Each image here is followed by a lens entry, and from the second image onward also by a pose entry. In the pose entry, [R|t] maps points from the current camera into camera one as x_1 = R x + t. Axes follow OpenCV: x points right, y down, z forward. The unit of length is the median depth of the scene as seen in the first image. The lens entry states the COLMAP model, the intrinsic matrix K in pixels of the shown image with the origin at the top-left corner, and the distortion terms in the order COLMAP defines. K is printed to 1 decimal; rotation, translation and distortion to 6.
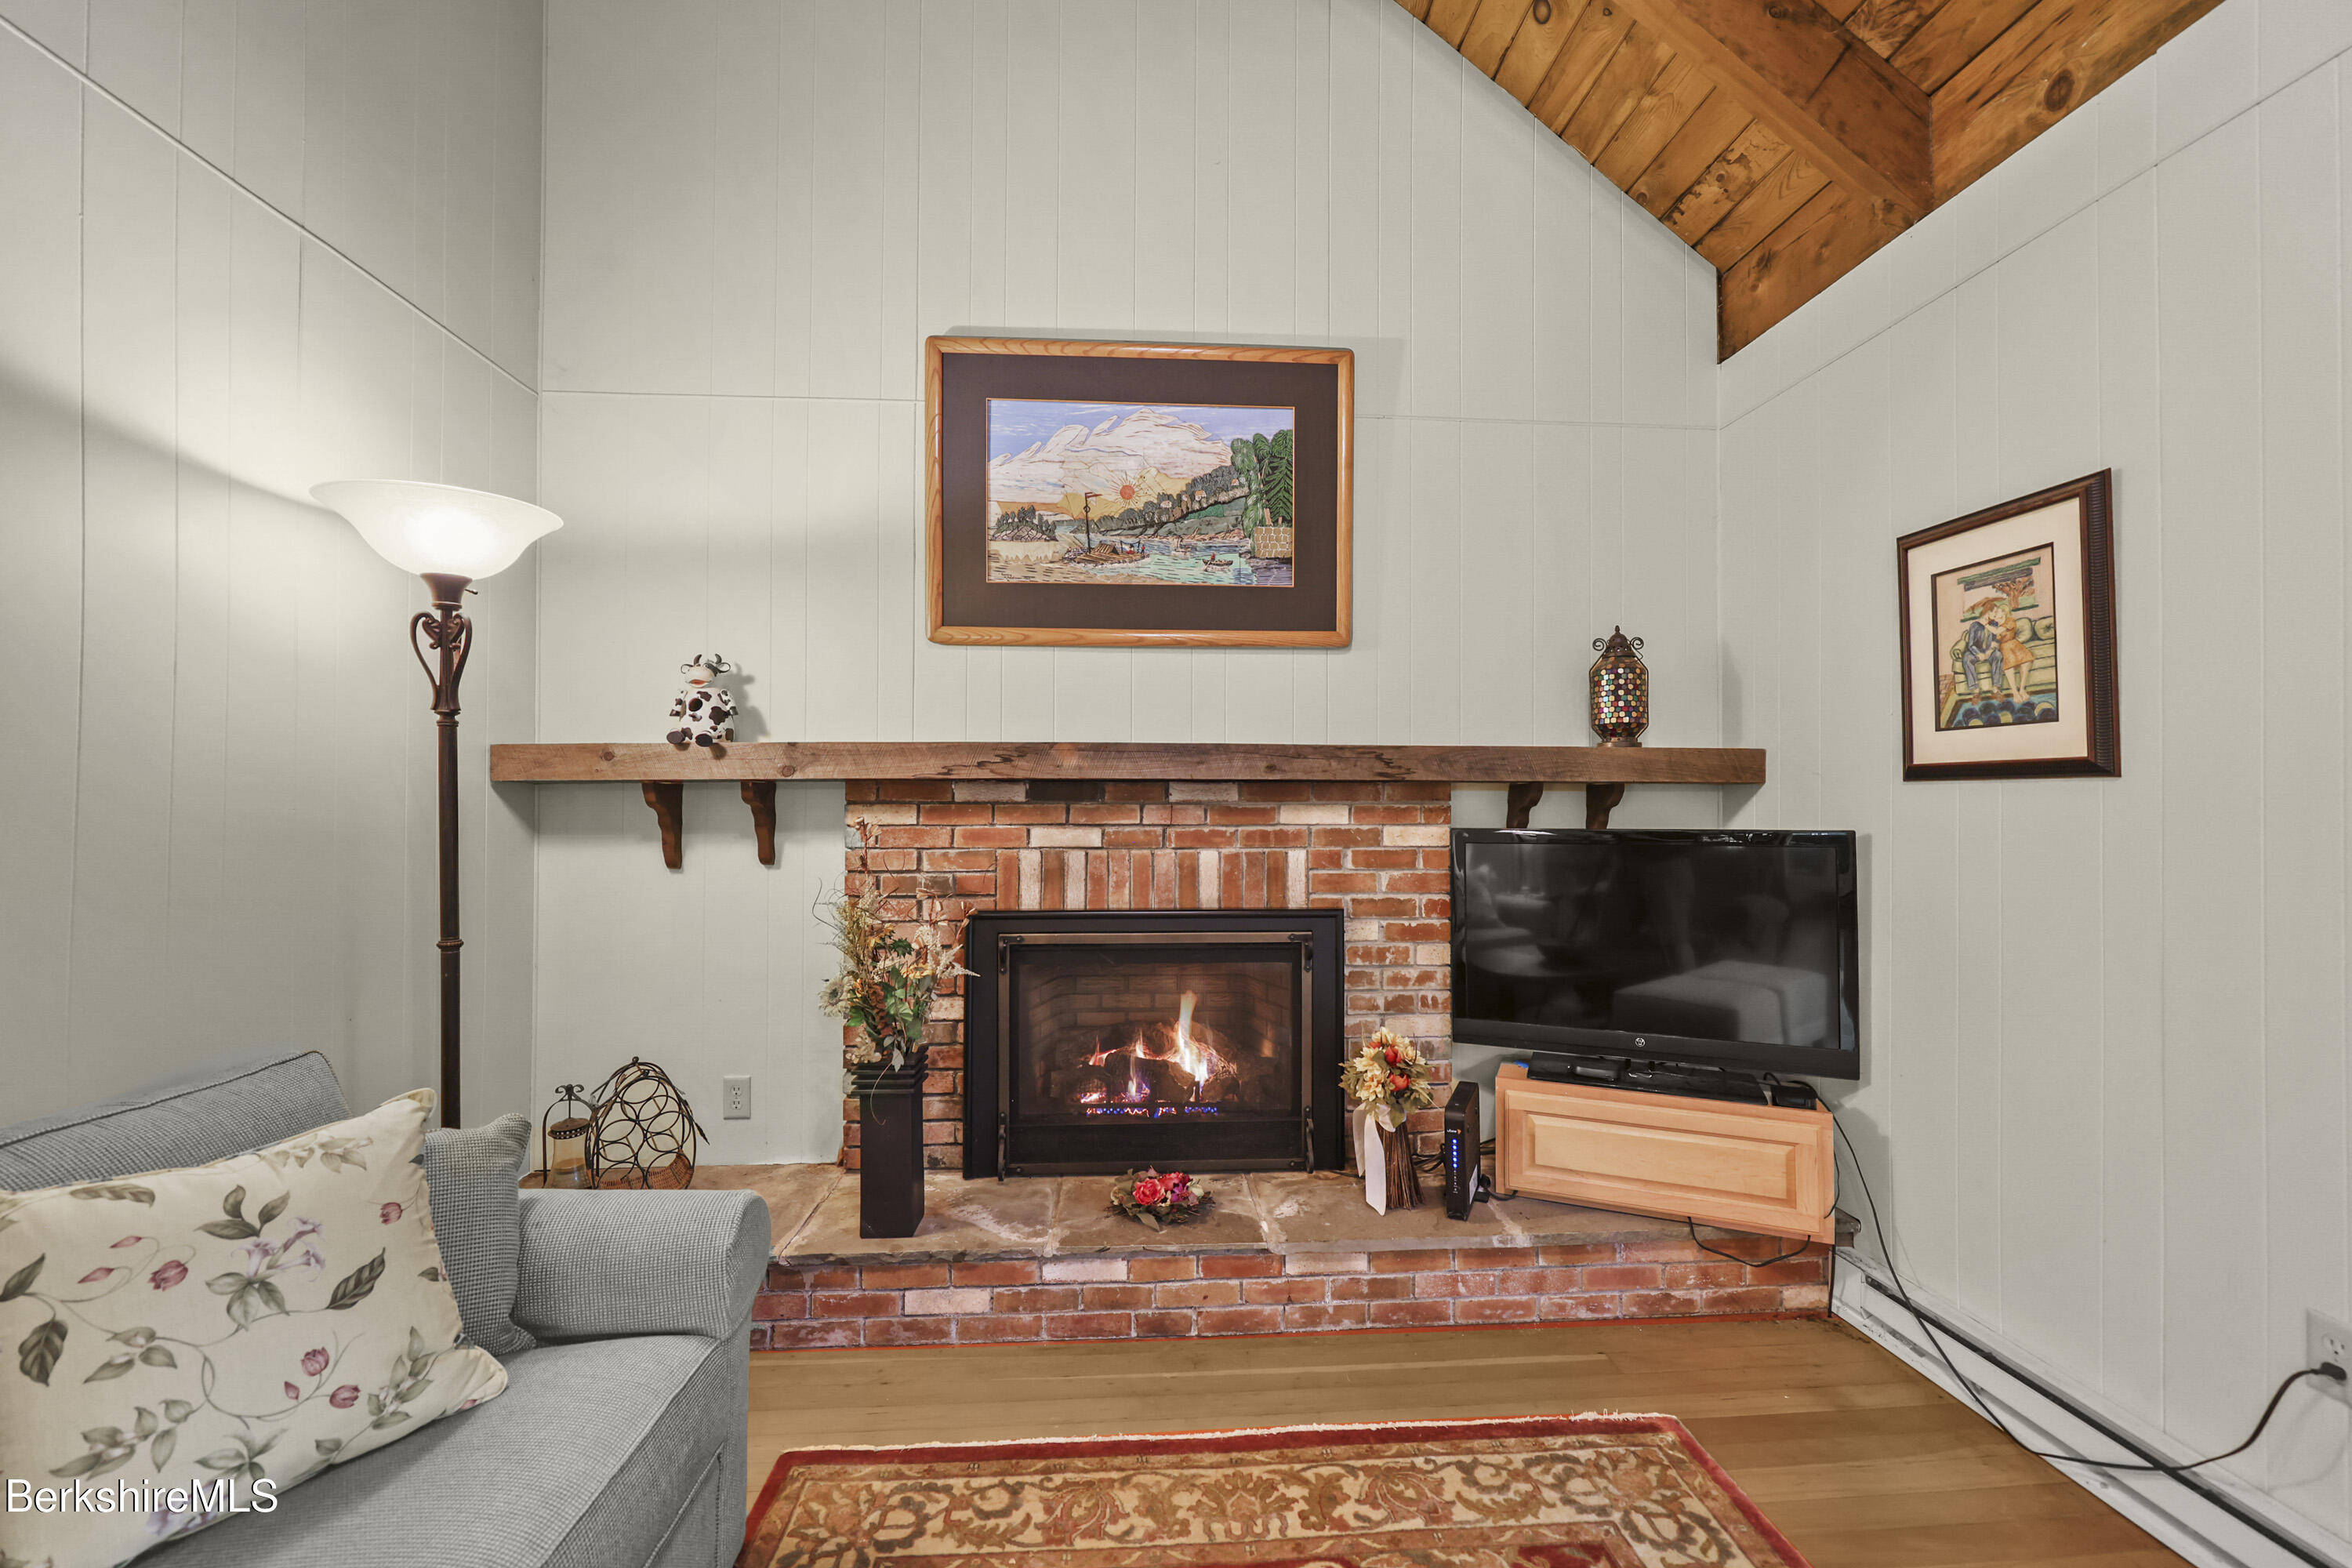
lens RADIAL K [[935.6, 0, 1171.0], [0, 935.6, 789.5], [0, 0, 1]] dist [-0.003649, 0.000373]
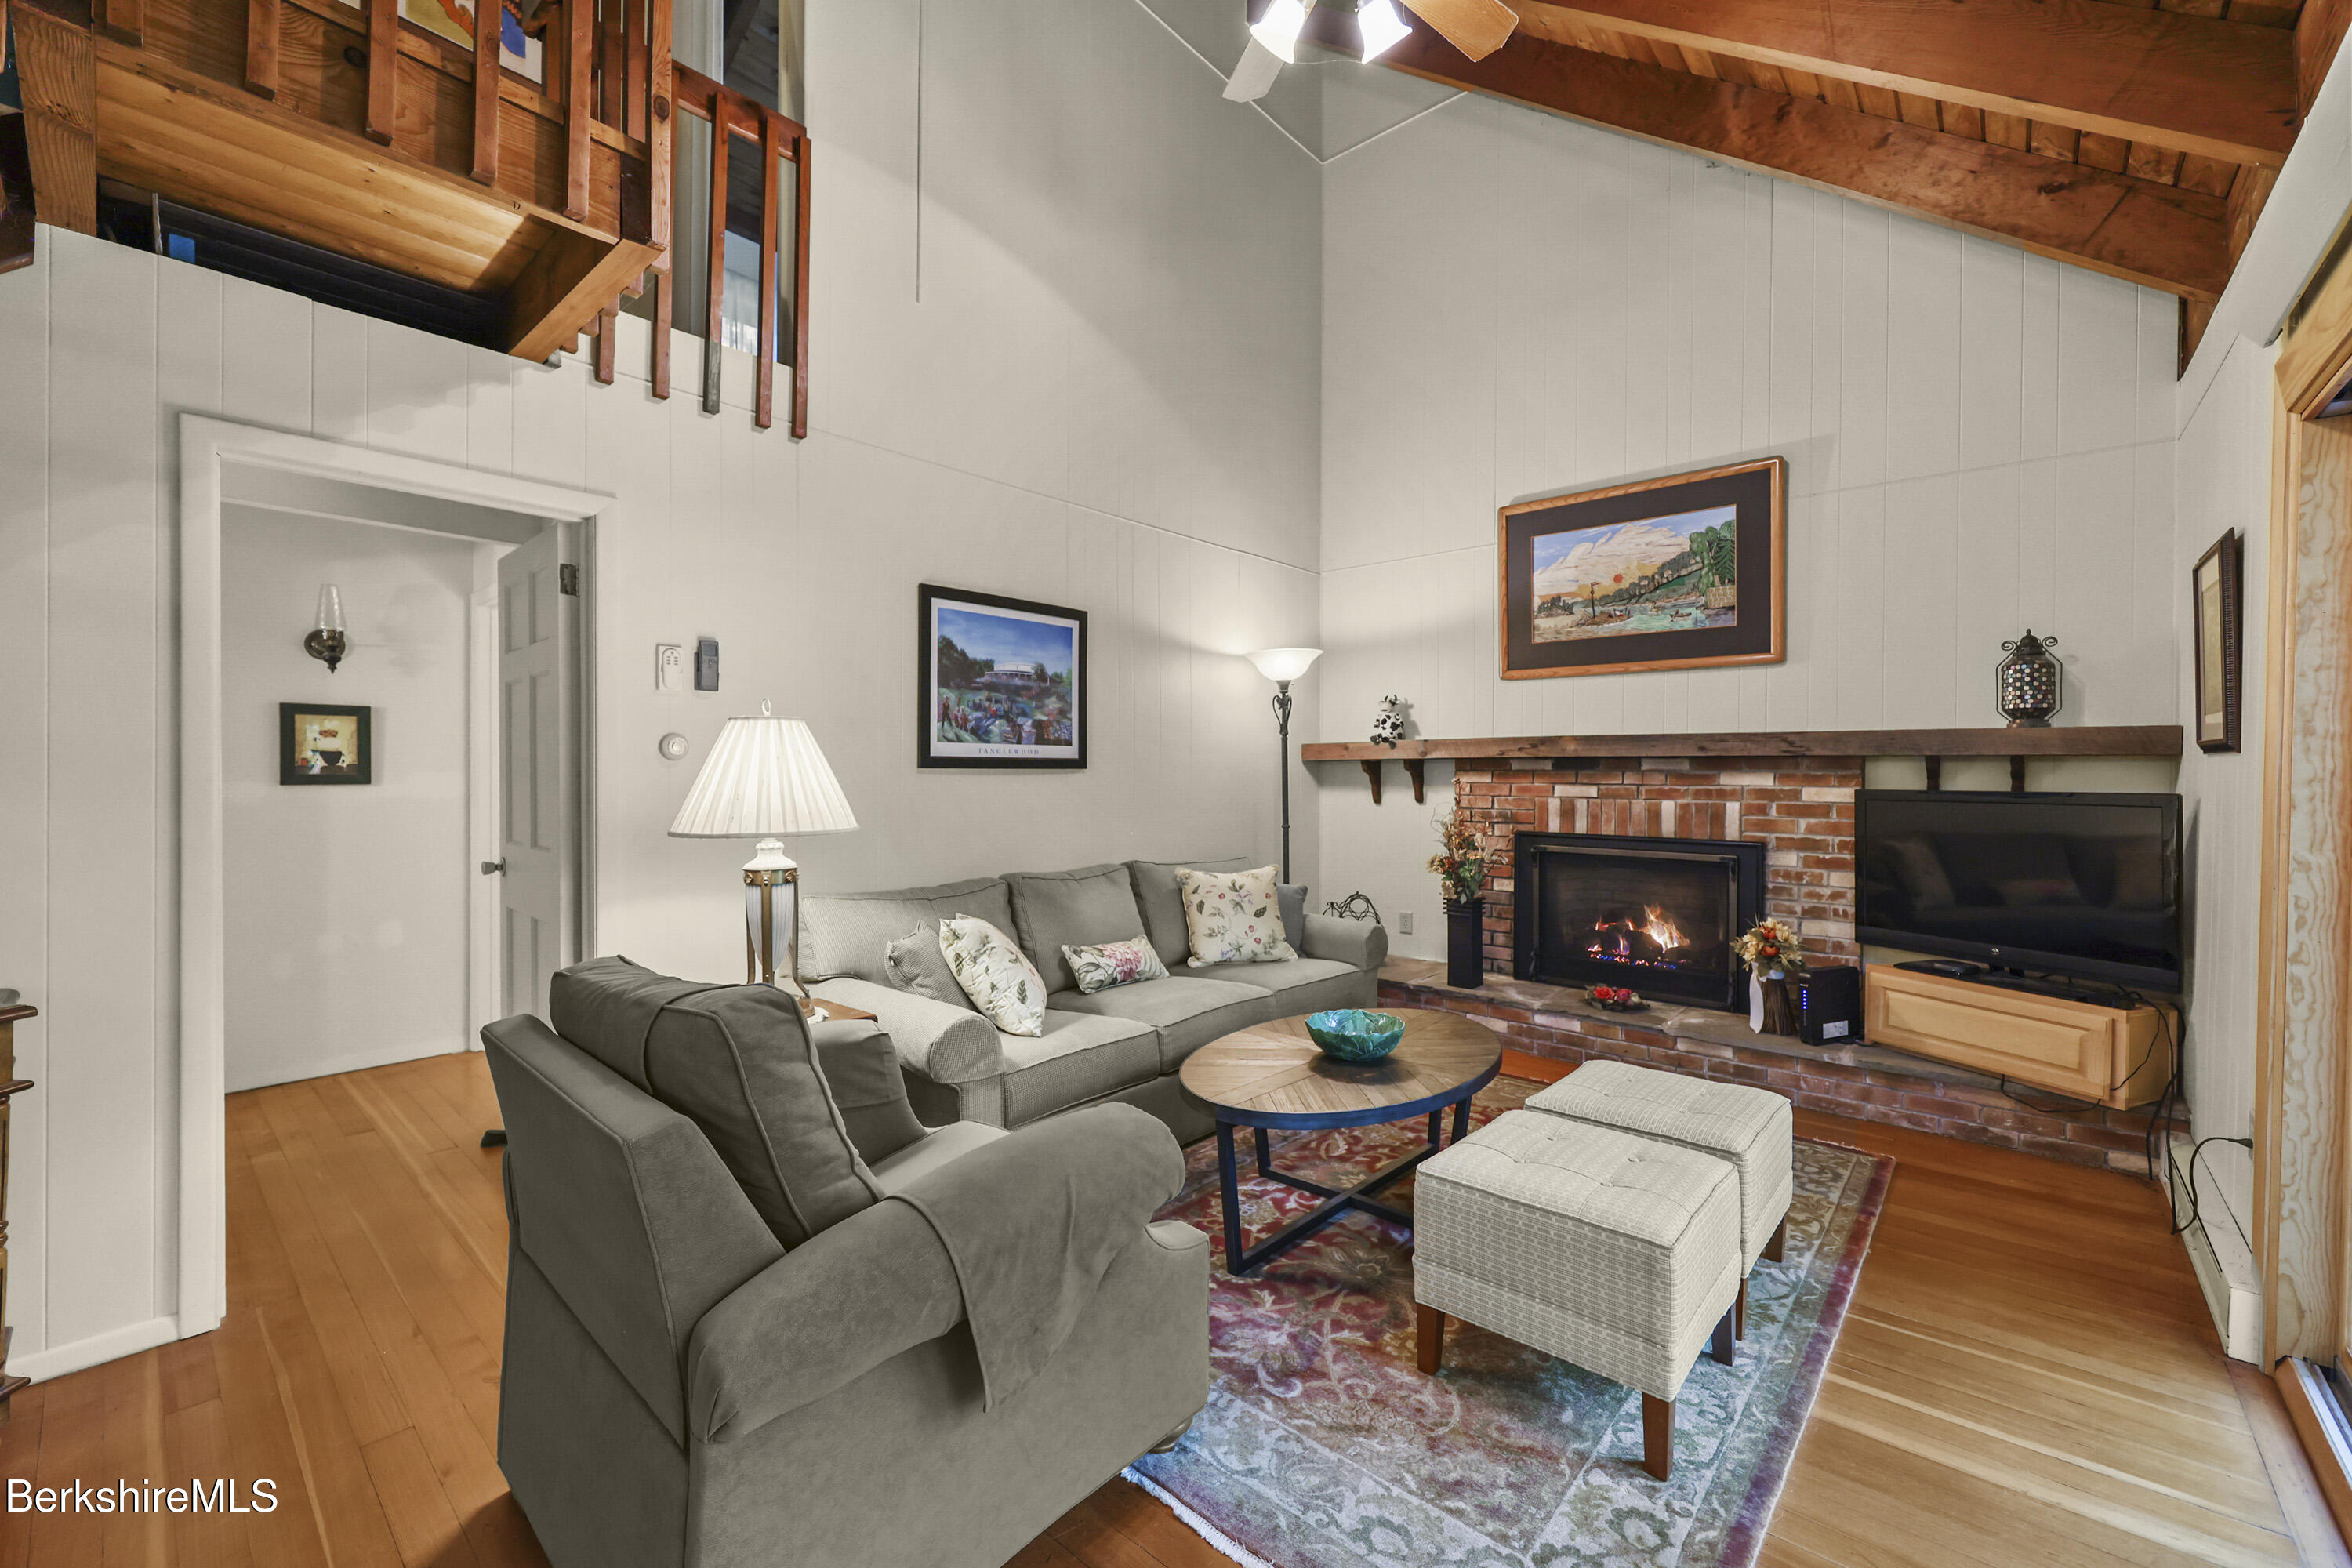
lens RADIAL K [[935.6, 0, 1177.9], [0, 935.6, 775.5], [0, 0, 1]] dist [-0.003649, 0.000373]
pose [[0.704438, 0.005002, -0.709748, 0.591382], [0.006378, 0.999890, 0.013376, -0.004429], [0.709737, -0.013950, 0.704328, -0.713567]]
